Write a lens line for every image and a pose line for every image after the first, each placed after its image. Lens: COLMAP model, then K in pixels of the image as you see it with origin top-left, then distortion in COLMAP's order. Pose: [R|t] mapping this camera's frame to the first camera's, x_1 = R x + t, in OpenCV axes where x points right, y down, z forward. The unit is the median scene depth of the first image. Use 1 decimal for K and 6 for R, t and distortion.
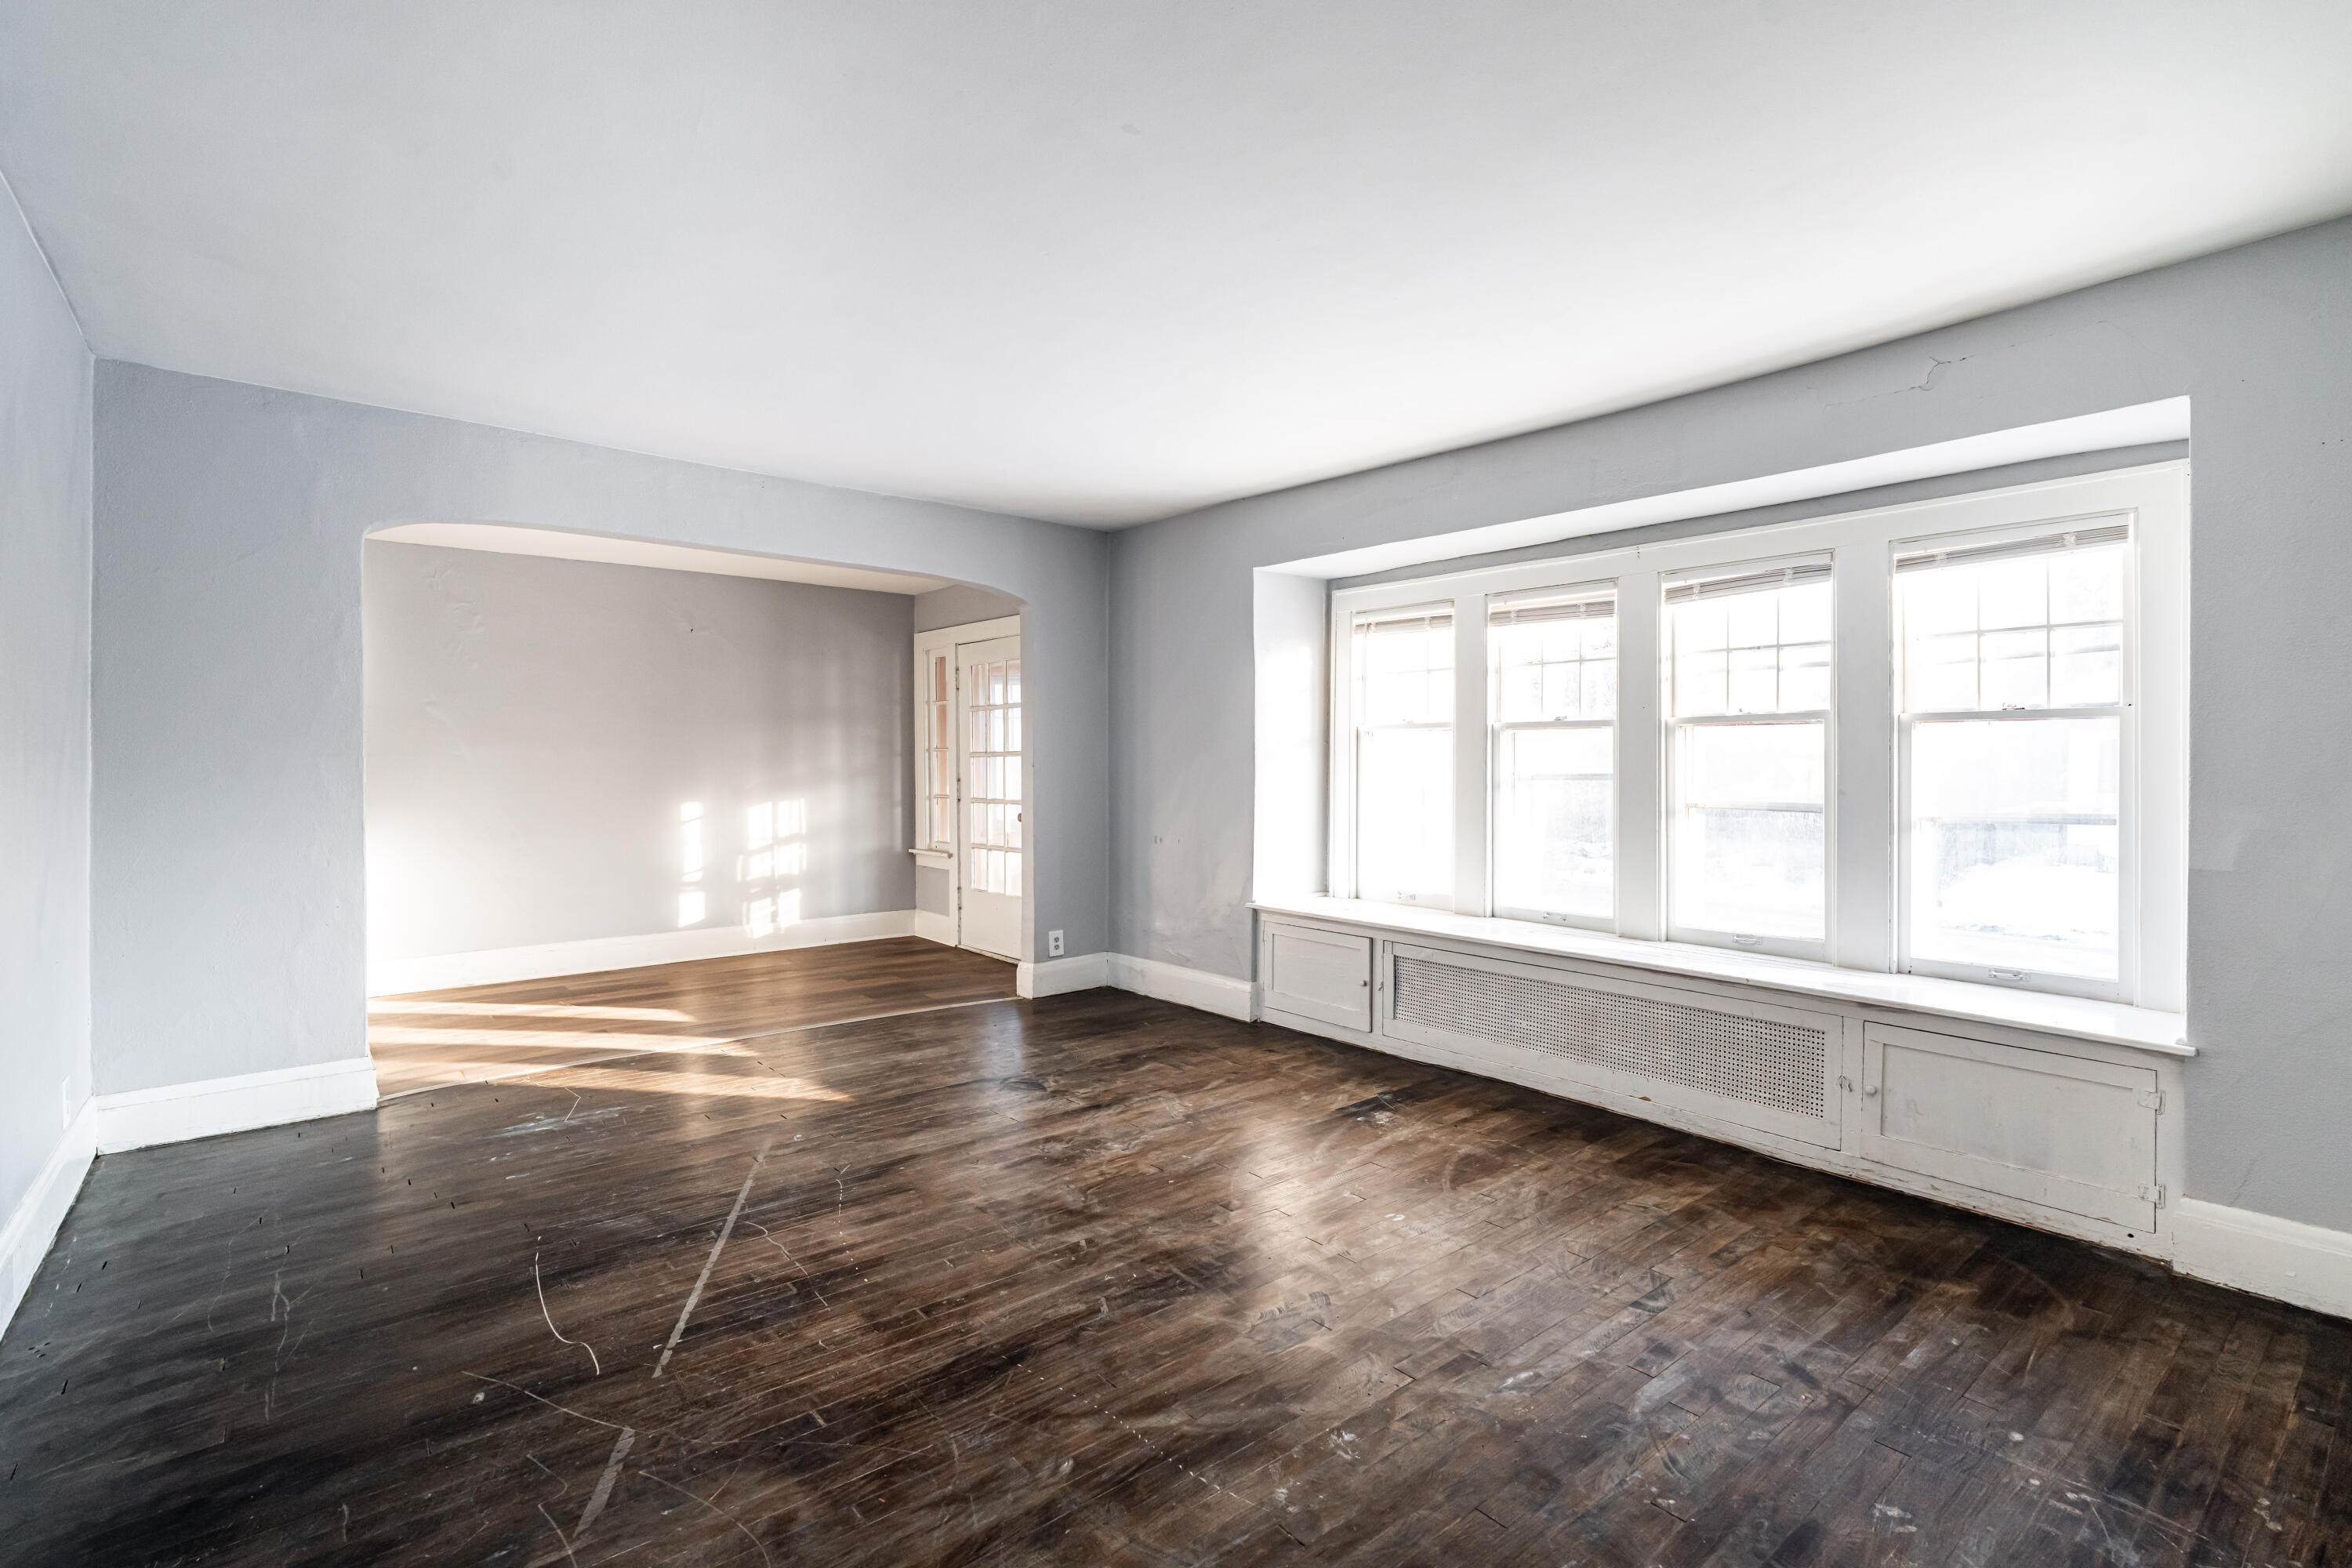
lens RADIAL K [[1083.3, 0, 1160.0], [0, 1083.3, 778.3], [0, 0, 1]] dist [-0.003850, 0.000136]
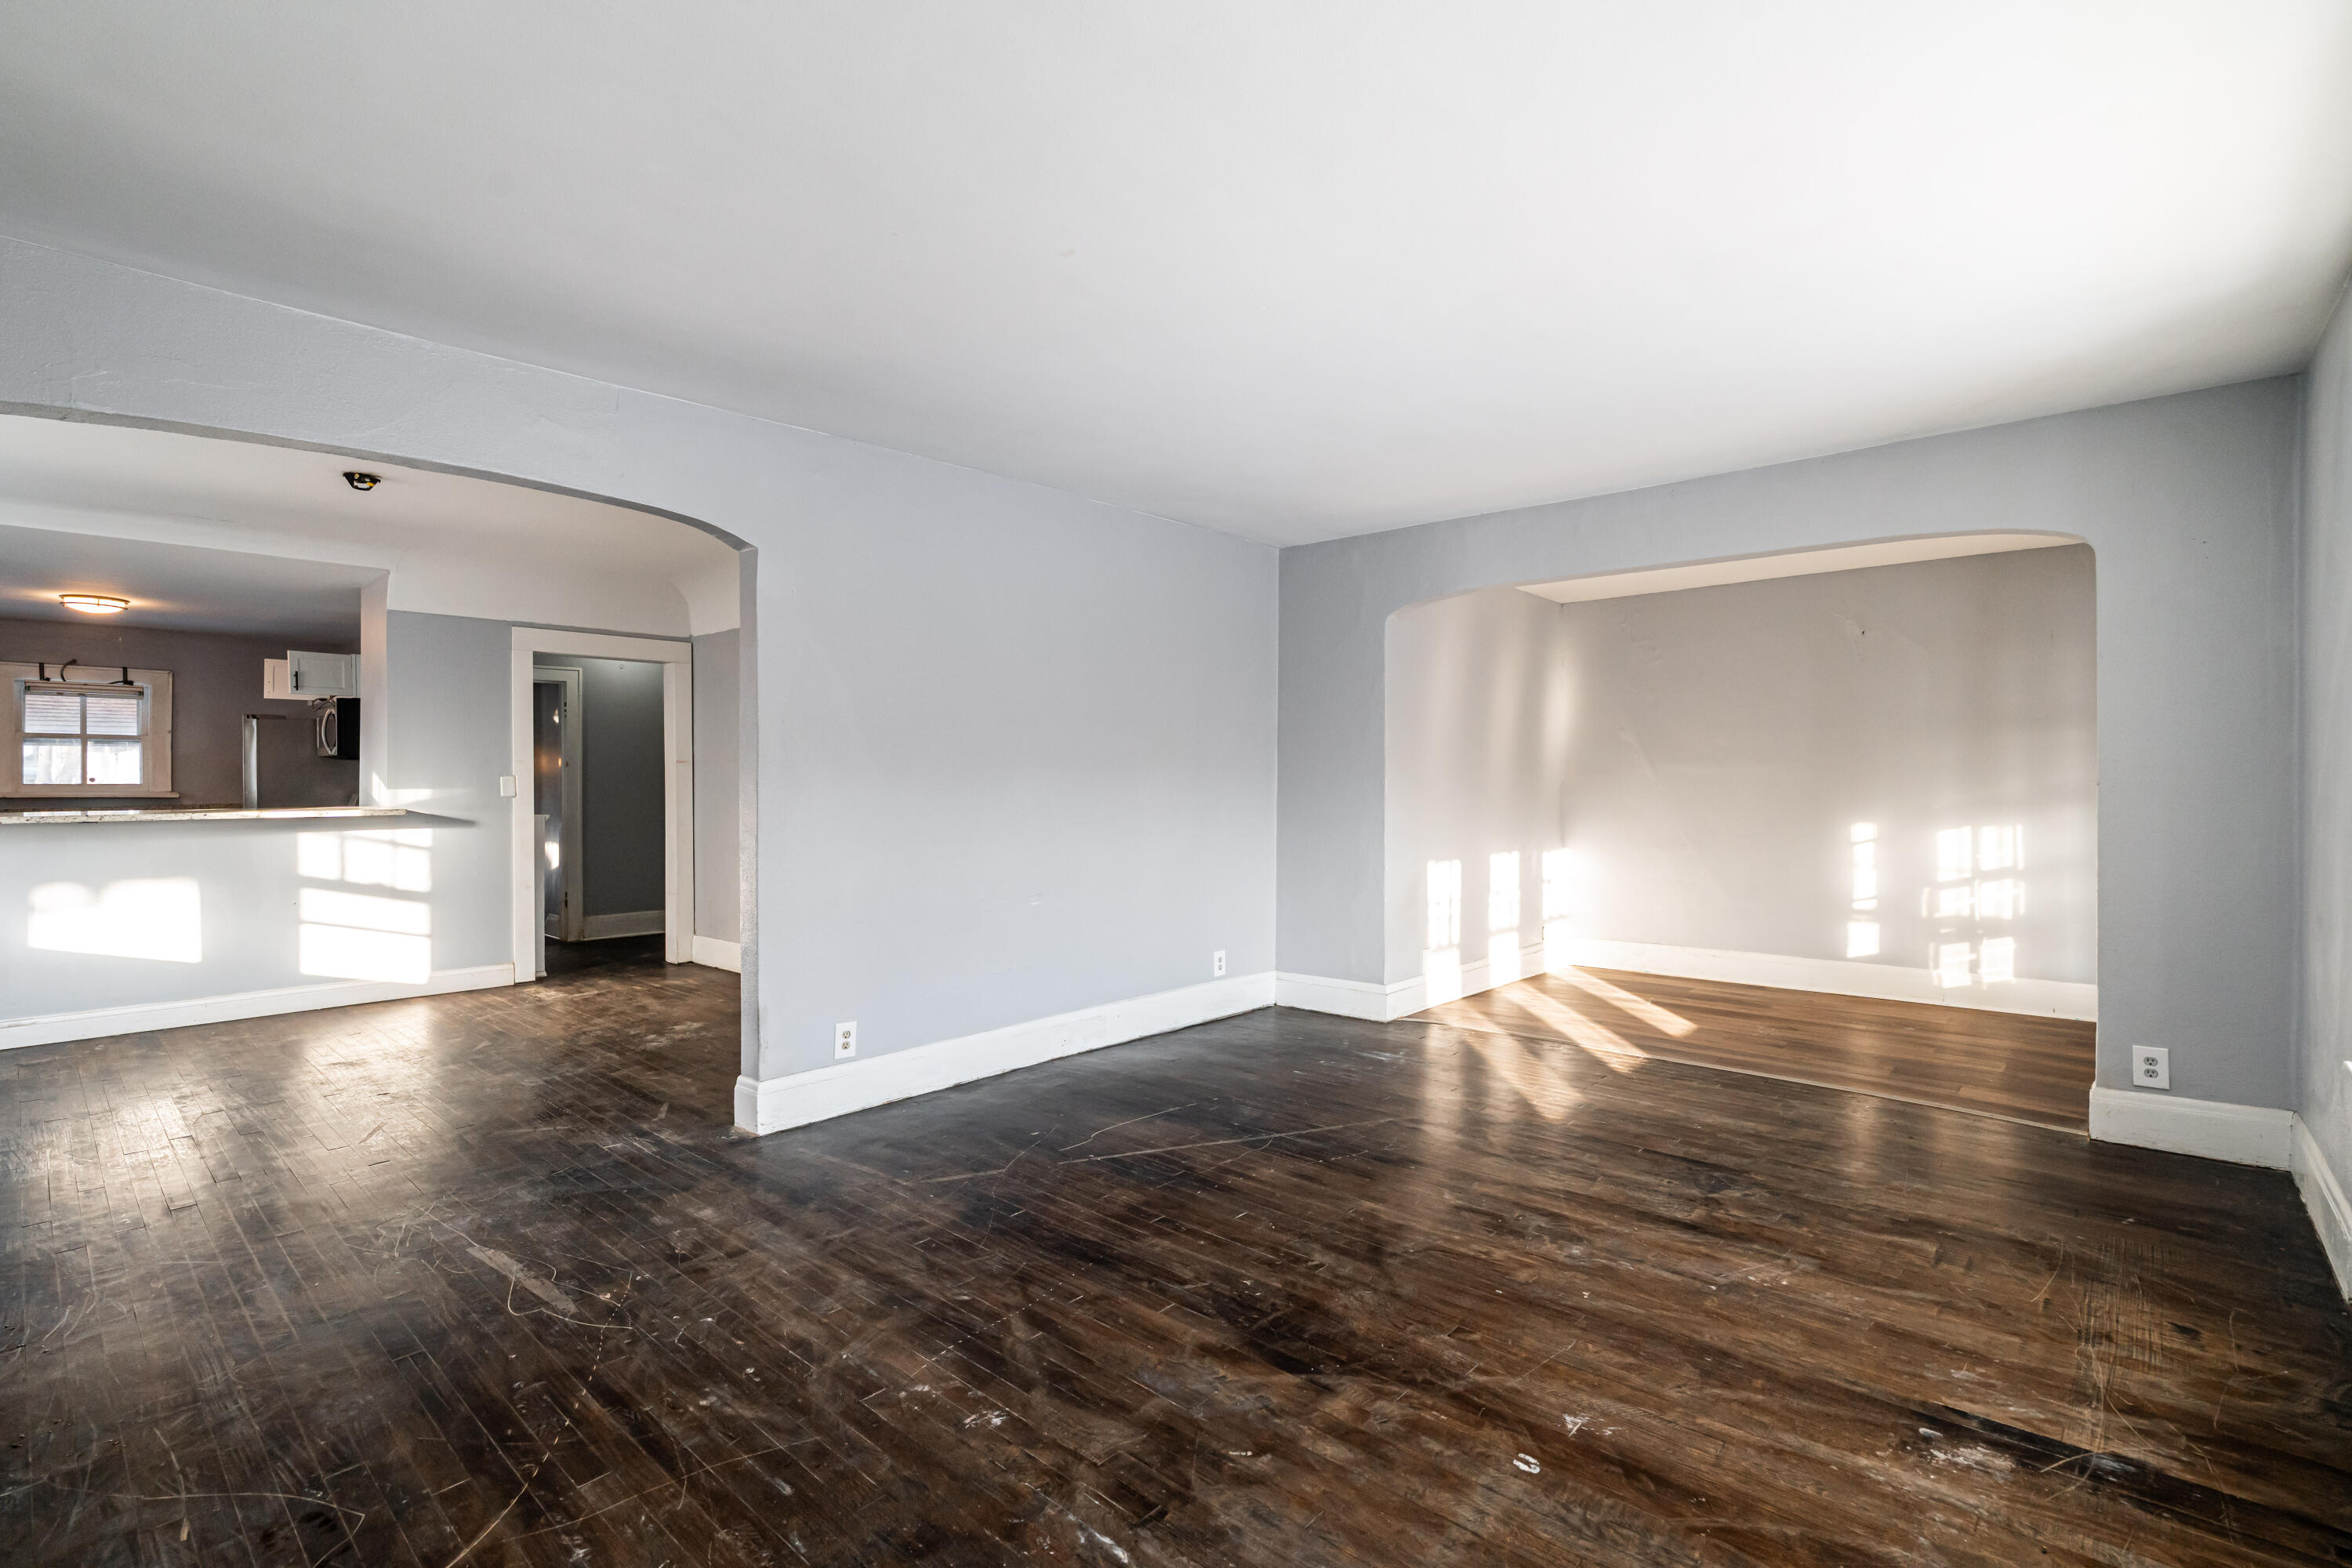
lens RADIAL K [[1053.8, 0, 1182.0], [0, 1053.8, 779.7], [0, 0, 1]] dist [-0.002134, 0.000584]
pose [[0.164543, 0.001417, -0.986369, 0.801144], [-0.010855, 0.999941, -0.000374, -0.017874], [0.986310, 0.010769, 0.164549, 0.652003]]
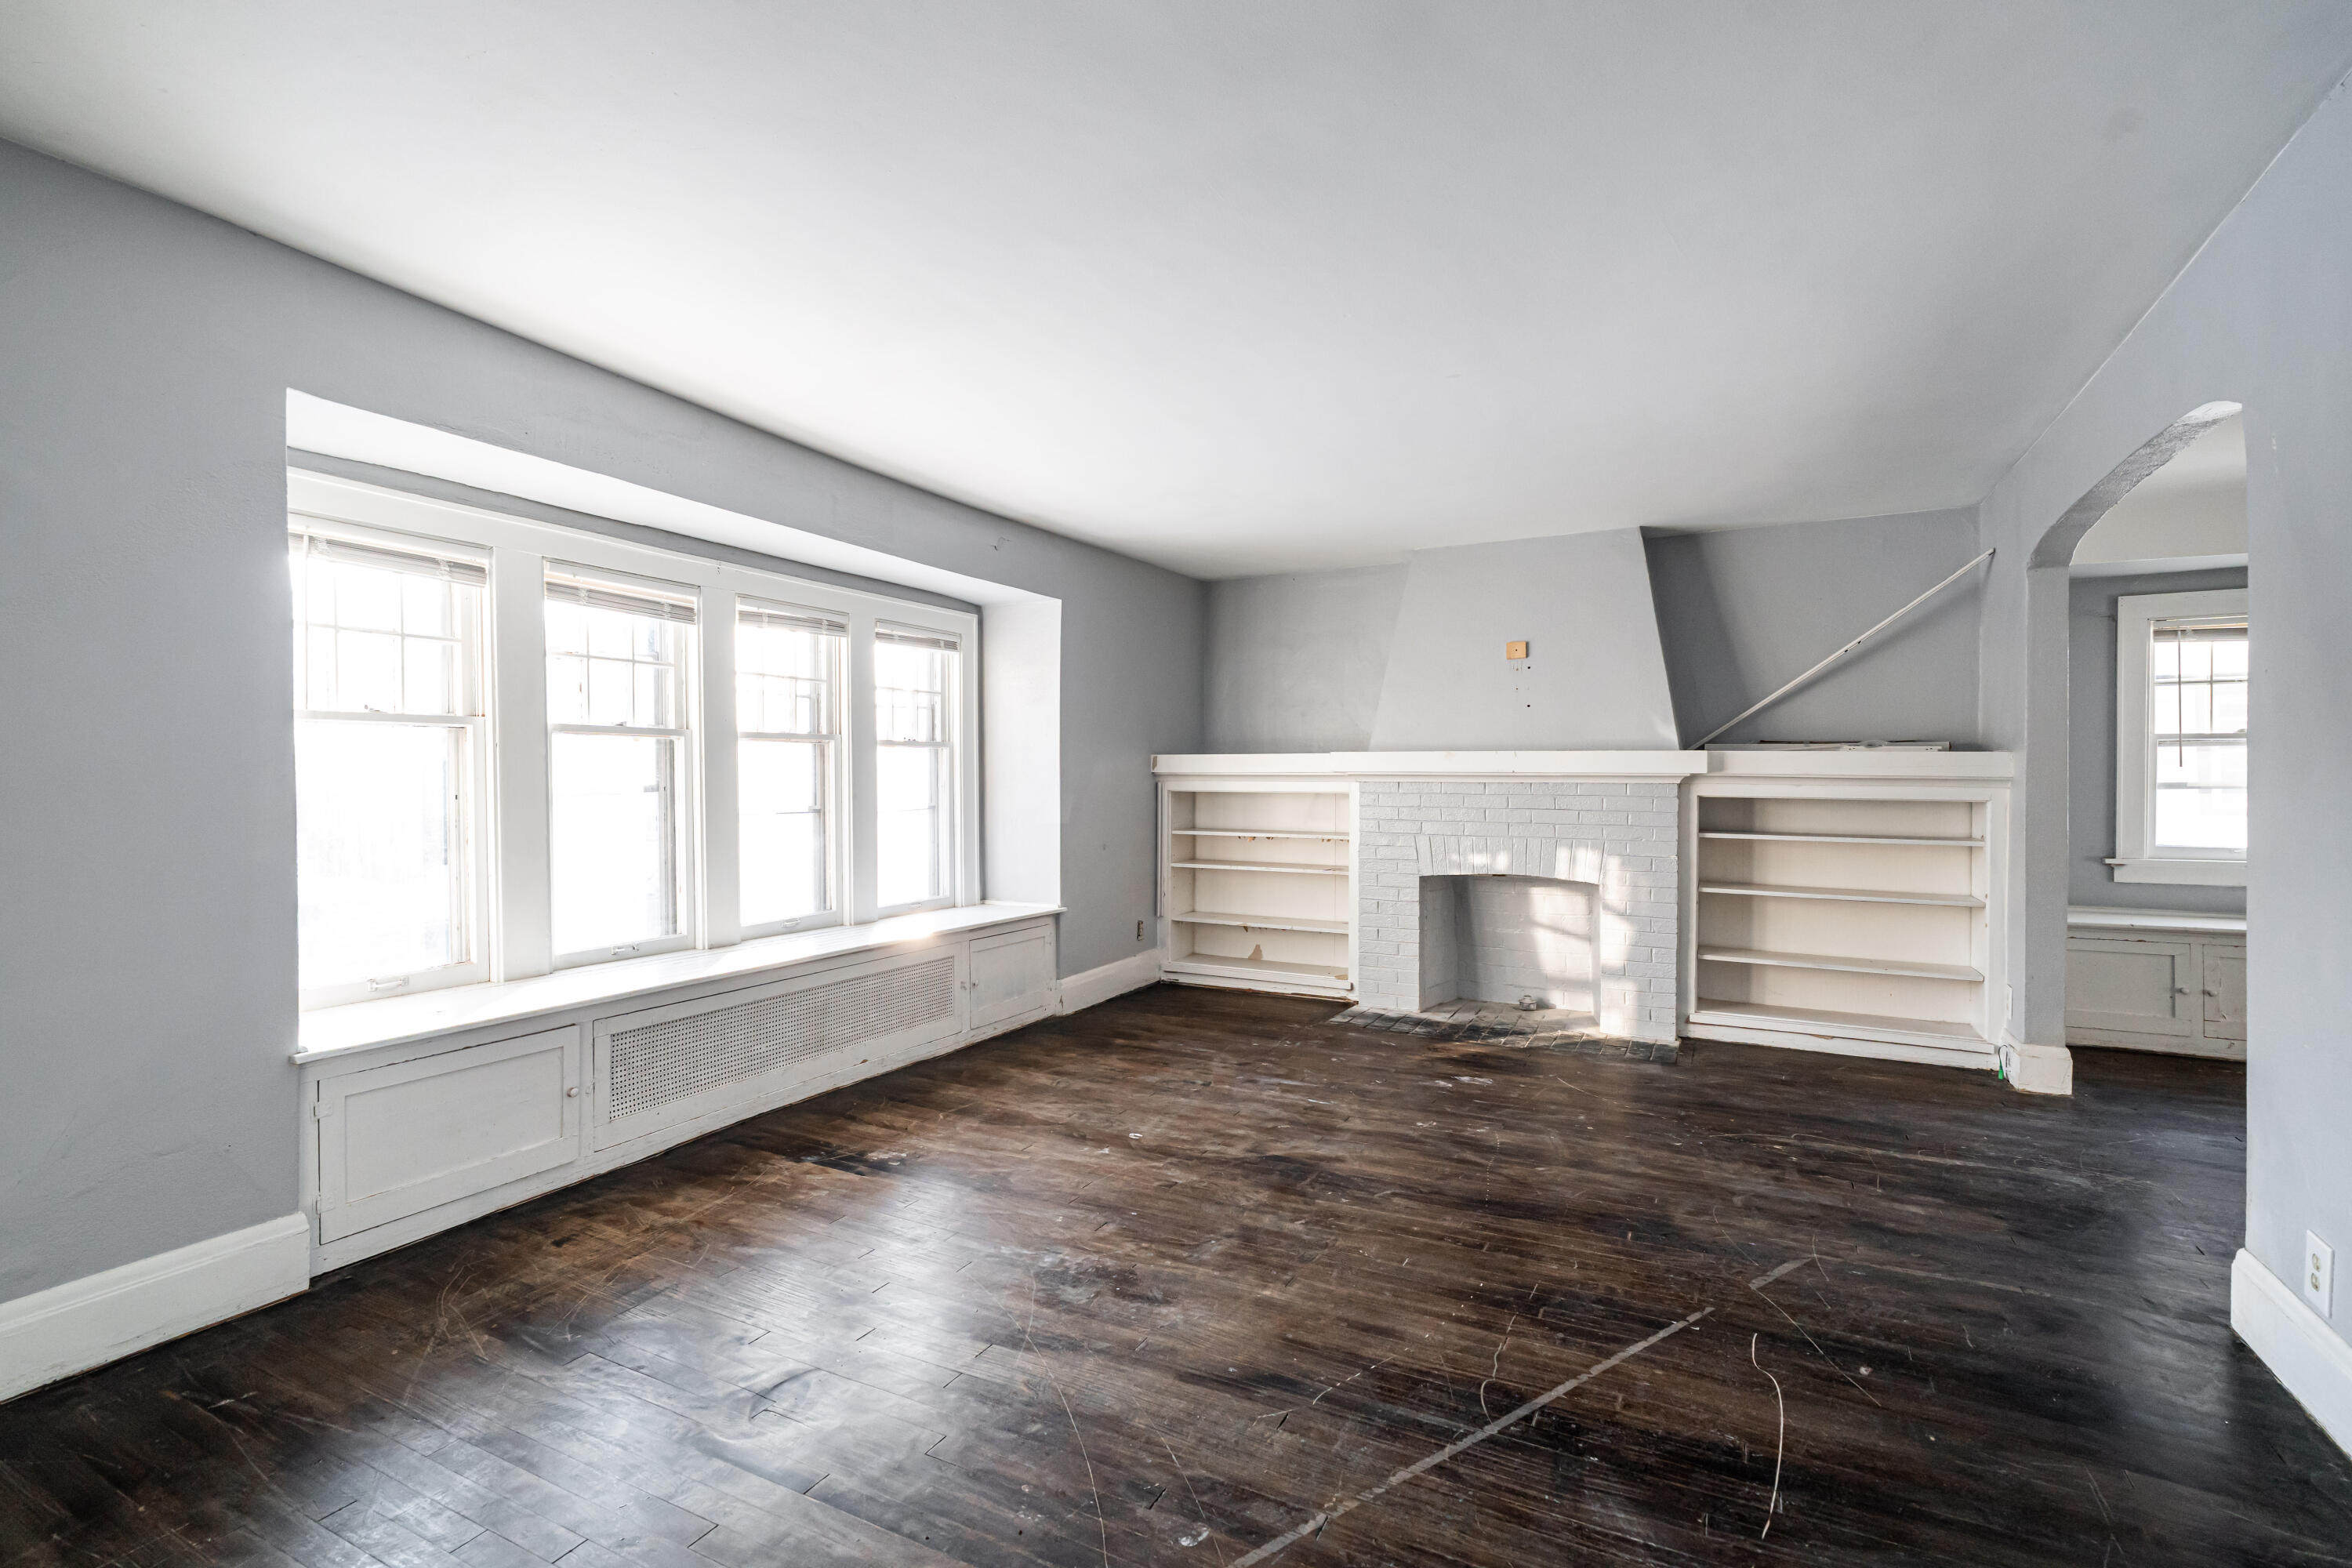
lens RADIAL K [[1071.7, 0, 1181.3], [0, 1071.7, 776.0], [0, 0, 1]] dist [-0.004446, 0.001220]
pose [[-0.406758, -0.003176, 0.913530, -0.907124], [0.012392, 0.999883, 0.008994, -0.022055], [-0.913452, 0.014978, -0.406671, 1.401672]]
